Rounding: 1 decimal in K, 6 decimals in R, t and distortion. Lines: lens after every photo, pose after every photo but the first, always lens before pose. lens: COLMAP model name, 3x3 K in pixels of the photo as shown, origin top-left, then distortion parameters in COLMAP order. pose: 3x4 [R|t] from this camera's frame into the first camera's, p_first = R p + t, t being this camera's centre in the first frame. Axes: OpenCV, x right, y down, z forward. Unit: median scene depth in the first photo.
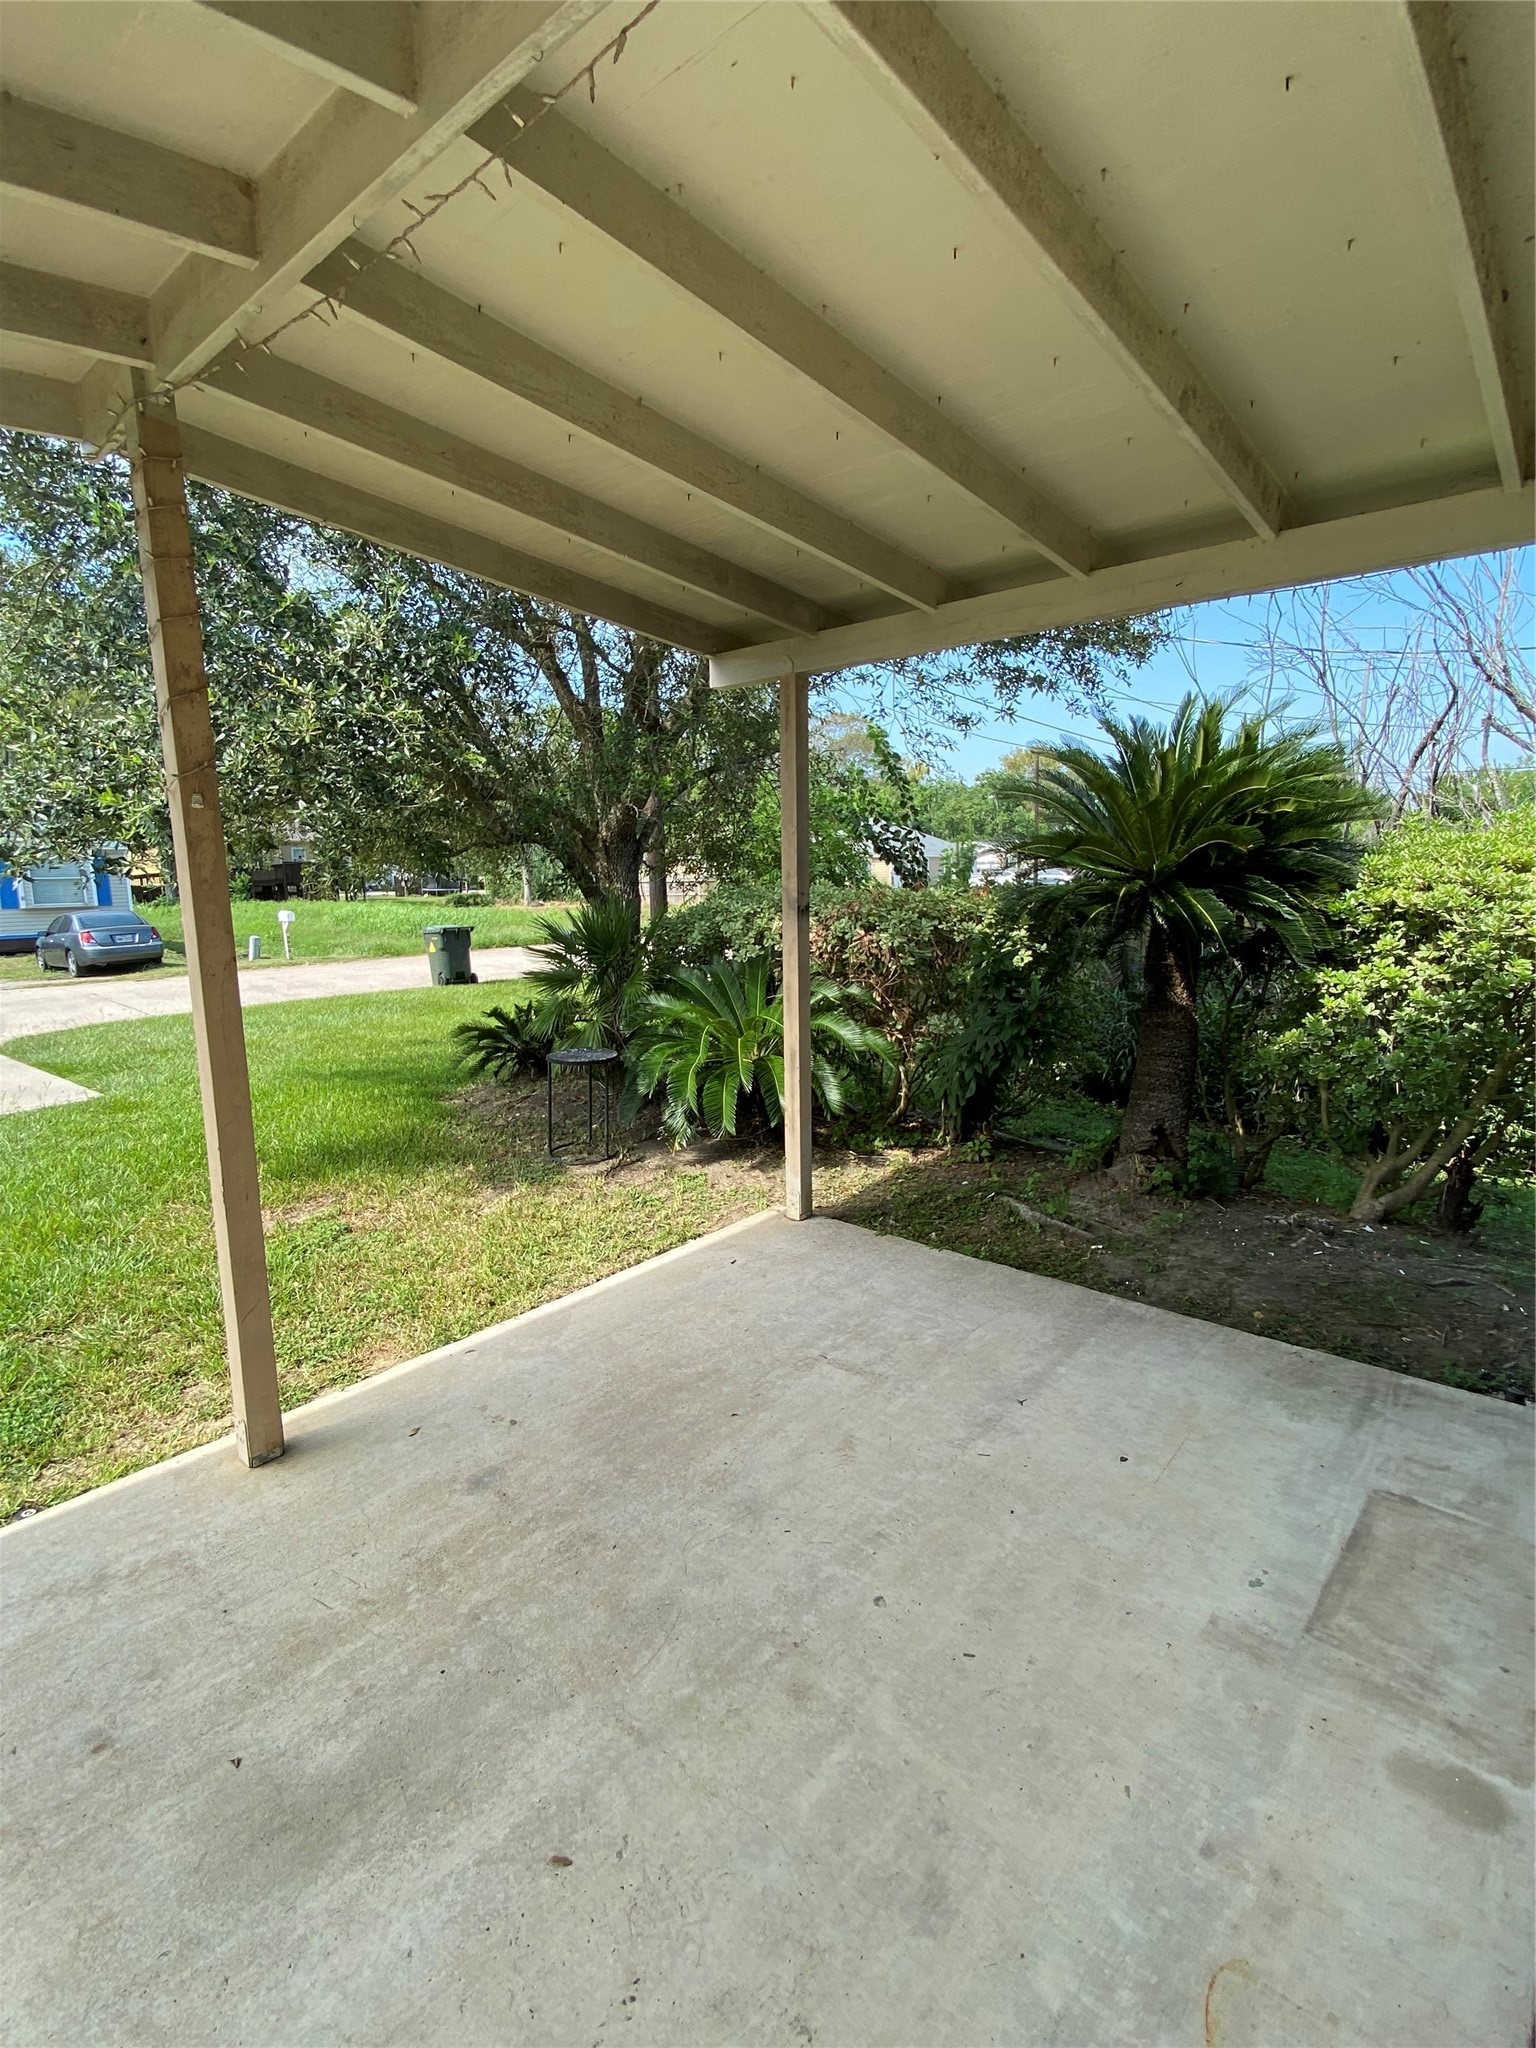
lens RADIAL K [[944.2, 0, 768.0], [0, 944.2, 1024.0], [0, 0, 1]] dist [0.011514, -0.016446]
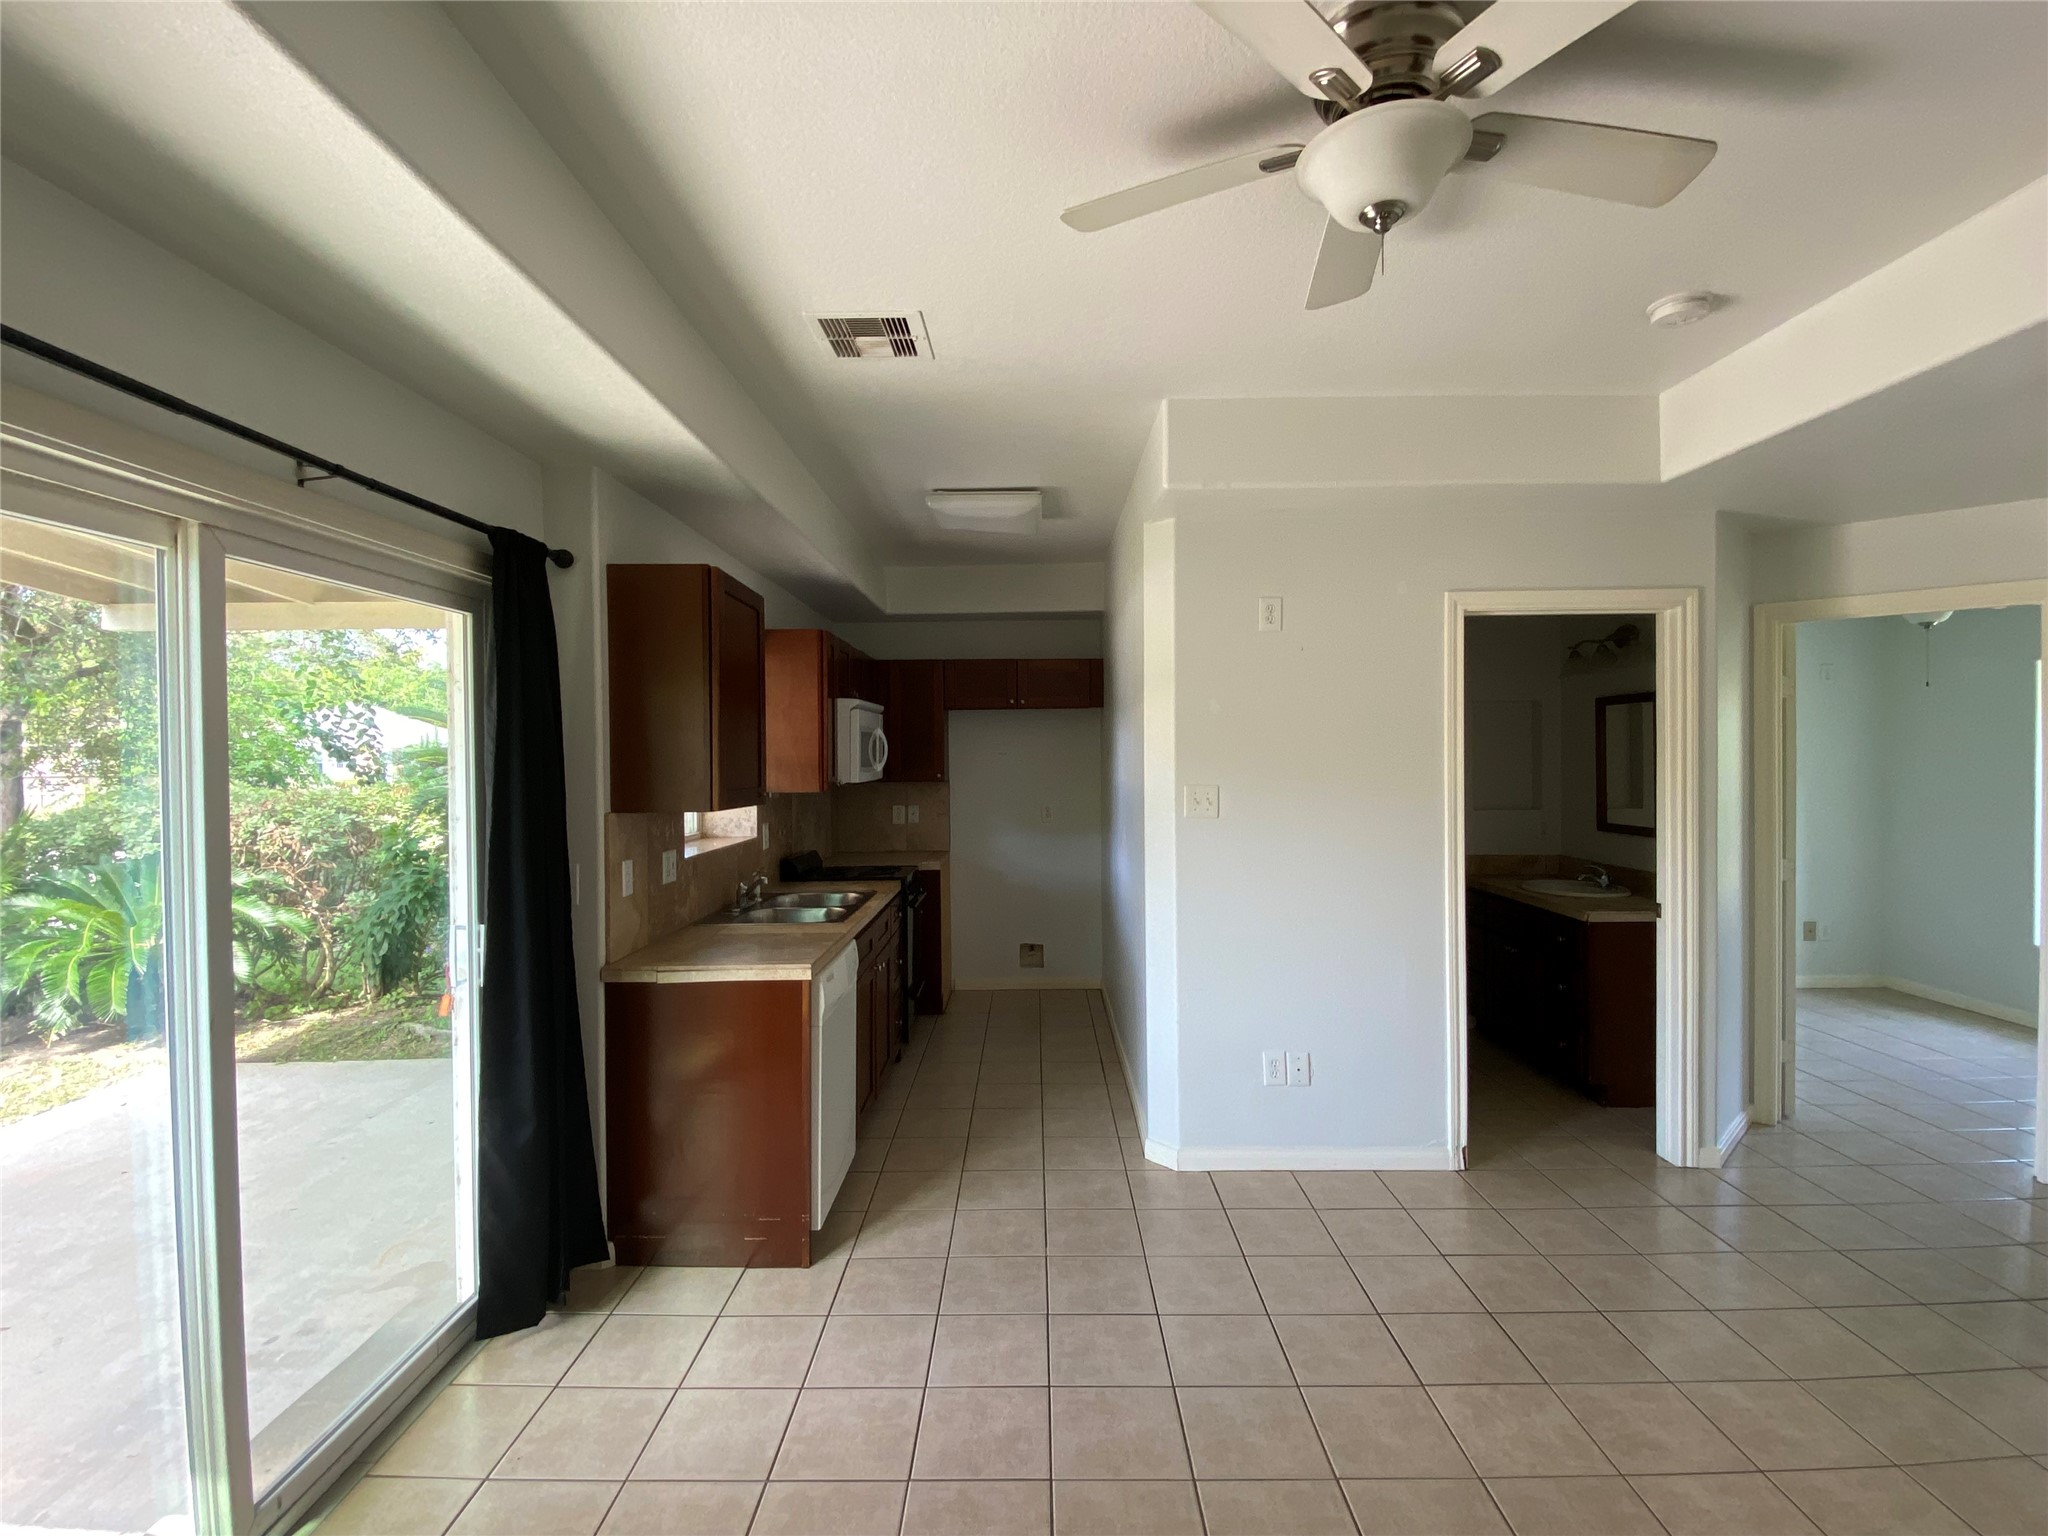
lens RADIAL K [[944.2, 0, 1024.0], [0, 944.2, 768.0], [0, 0, 1]] dist [0.011514, -0.016446]
pose [[0.750259, 0.001208, 0.661143, 0.022866], [0.101025, 0.988046, -0.116446, 0.061638], [-0.653380, 0.154157, 0.741168, -0.487132]]
